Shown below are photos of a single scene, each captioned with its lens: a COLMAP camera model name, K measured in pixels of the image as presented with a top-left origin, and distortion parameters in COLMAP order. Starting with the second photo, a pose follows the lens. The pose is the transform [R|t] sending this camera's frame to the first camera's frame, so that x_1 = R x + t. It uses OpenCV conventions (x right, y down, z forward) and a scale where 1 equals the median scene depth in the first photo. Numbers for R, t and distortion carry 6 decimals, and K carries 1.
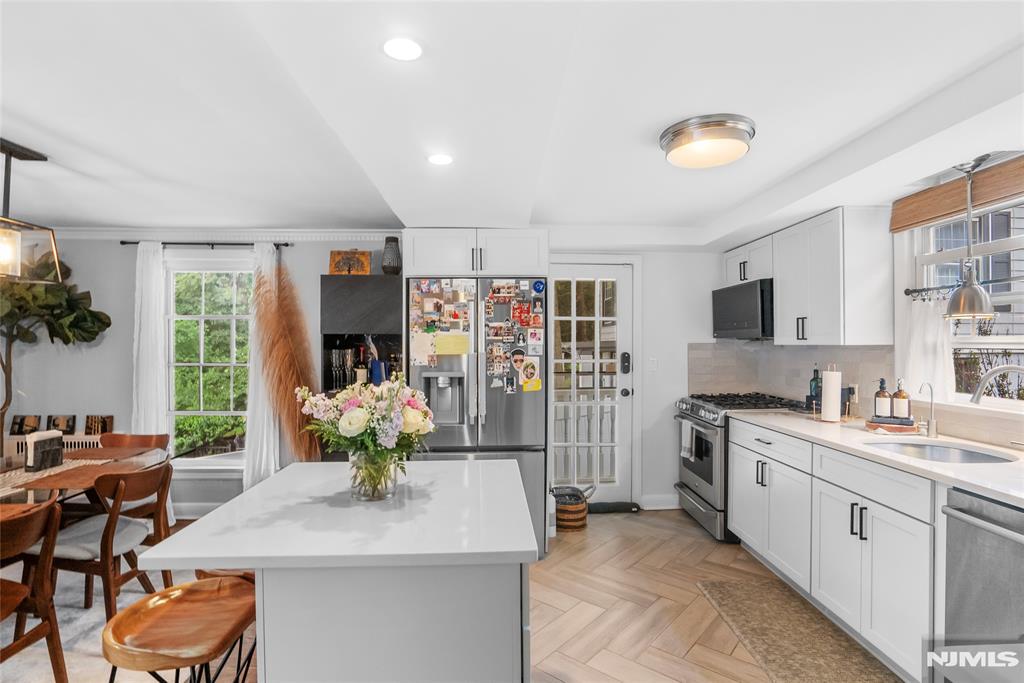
lens RADIAL K [[472.4, 0, 515.1], [0, 472.4, 335.8], [0, 0, 1]] dist [-0.006099, 0.002635]
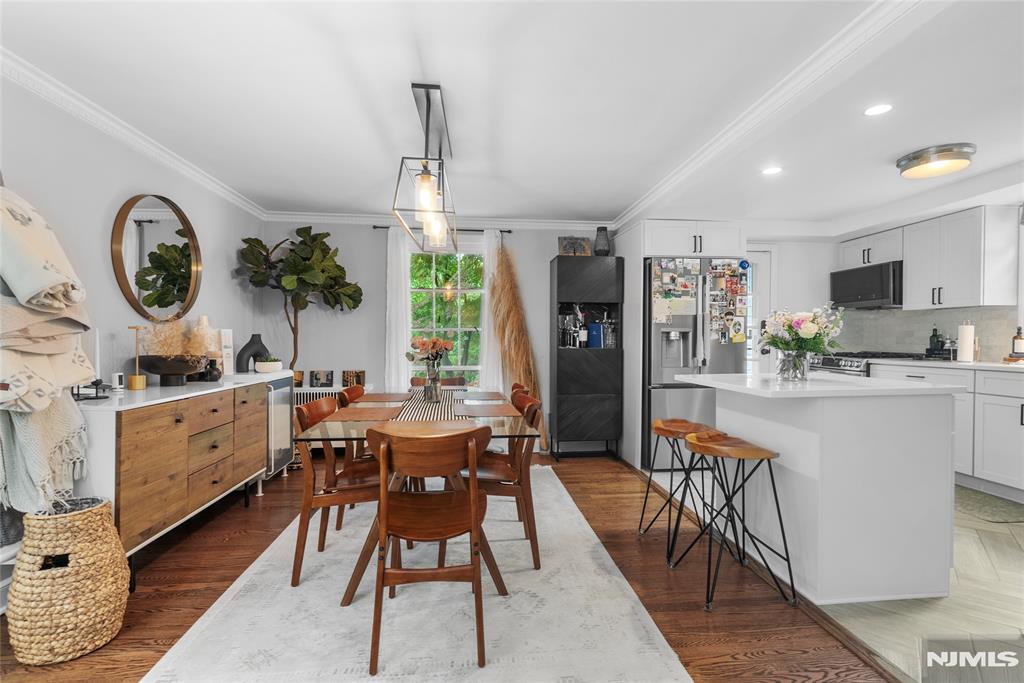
lens RADIAL K [[472.4, 0, 507.9], [0, 472.4, 347.6], [0, 0, 1]] dist [-0.006099, 0.002635]
pose [[0.998884, -0.001788, 0.047207, -0.687520], [0.000188, 0.999426, 0.033876, 0.085875], [-0.047241, -0.033829, 0.998311, -0.315622]]
